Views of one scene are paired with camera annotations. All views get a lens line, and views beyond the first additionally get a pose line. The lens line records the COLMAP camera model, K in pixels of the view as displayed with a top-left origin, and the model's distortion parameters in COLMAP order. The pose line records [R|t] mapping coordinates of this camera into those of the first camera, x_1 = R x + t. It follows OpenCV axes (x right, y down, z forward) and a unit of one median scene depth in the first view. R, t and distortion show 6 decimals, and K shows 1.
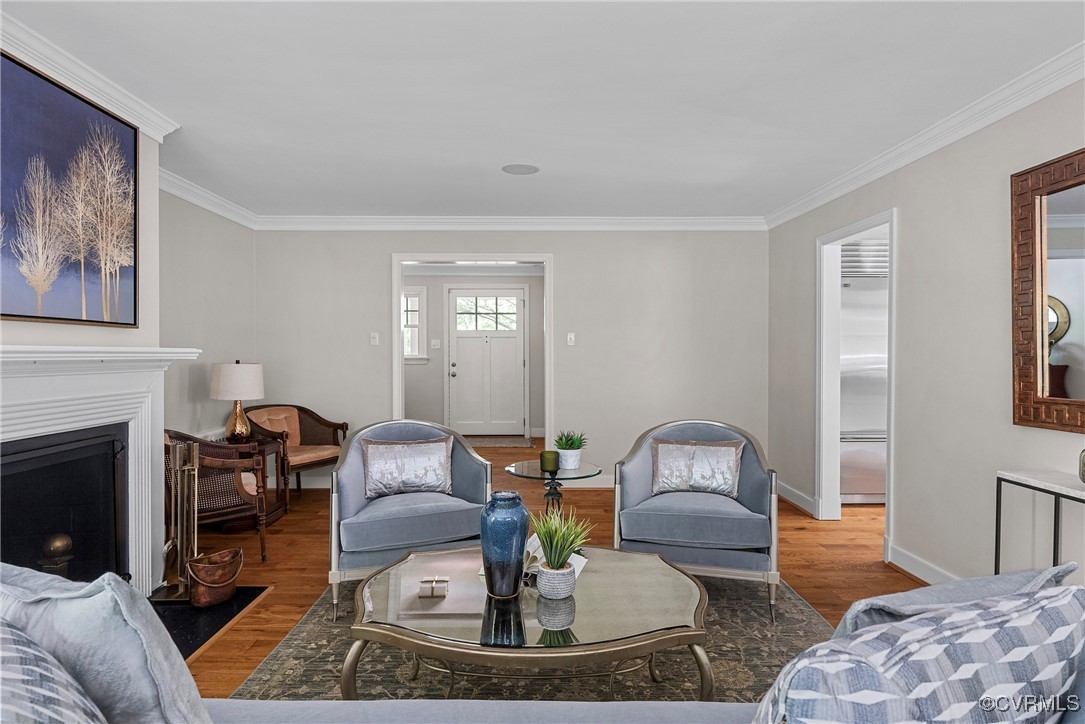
lens RADIAL K [[607.7, 0, 539.3], [0, 607.7, 356.6], [0, 0, 1]] dist [0.001801, -0.000138]
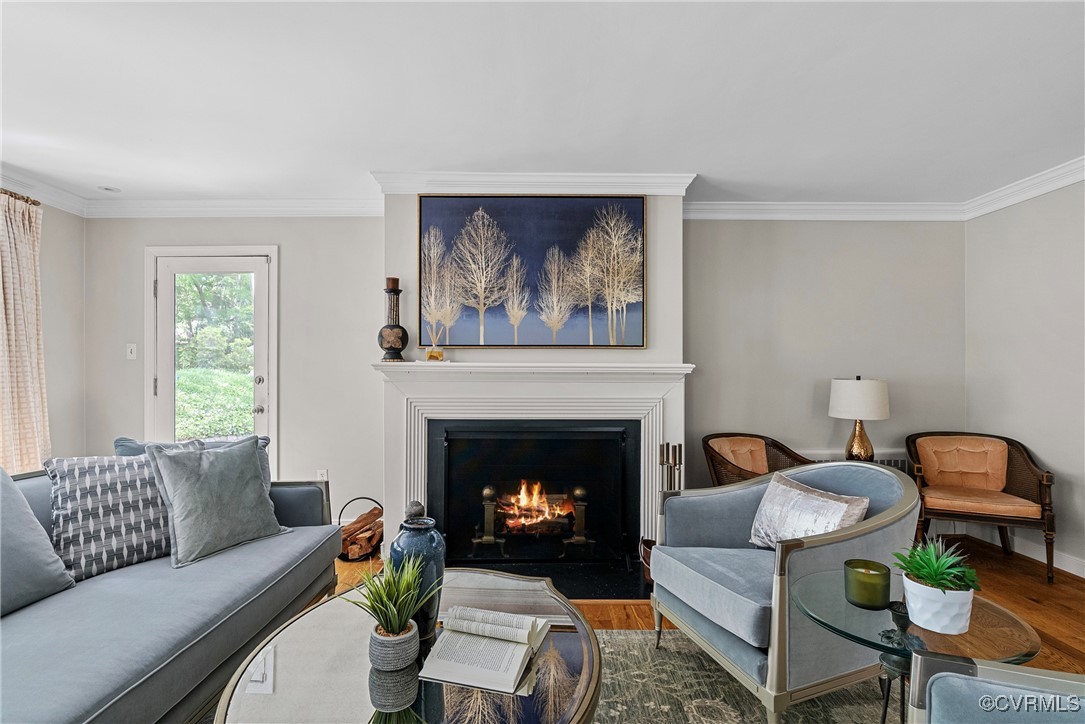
lens RADIAL K [[527.7, 0, 543.8], [0, 527.7, 372.1], [0, 0, 1]] dist [-0.000186, 0.001016]
pose [[-0.012251, 0.003912, -0.999917, 0.513869], [-0.010038, 0.999941, 0.004035, 0.001410], [0.999875, 0.010087, -0.012211, 0.863420]]
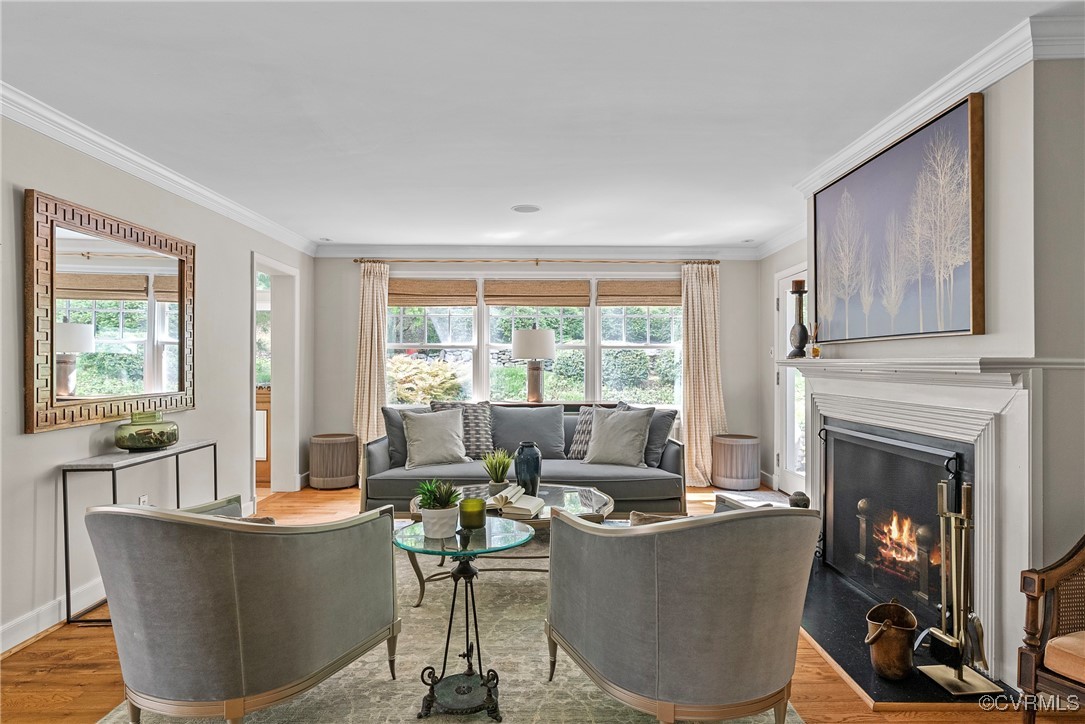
lens RADIAL K [[607.7, 0, 543.8], [0, 607.7, 359.1], [0, 0, 1]] dist [0.001801, -0.000138]
pose [[-0.999967, -0.000391, 0.008136, -0.089784], [-0.000376, 0.999998, 0.001826, -0.016337], [-0.008137, 0.001823, -0.999965, 1.986997]]
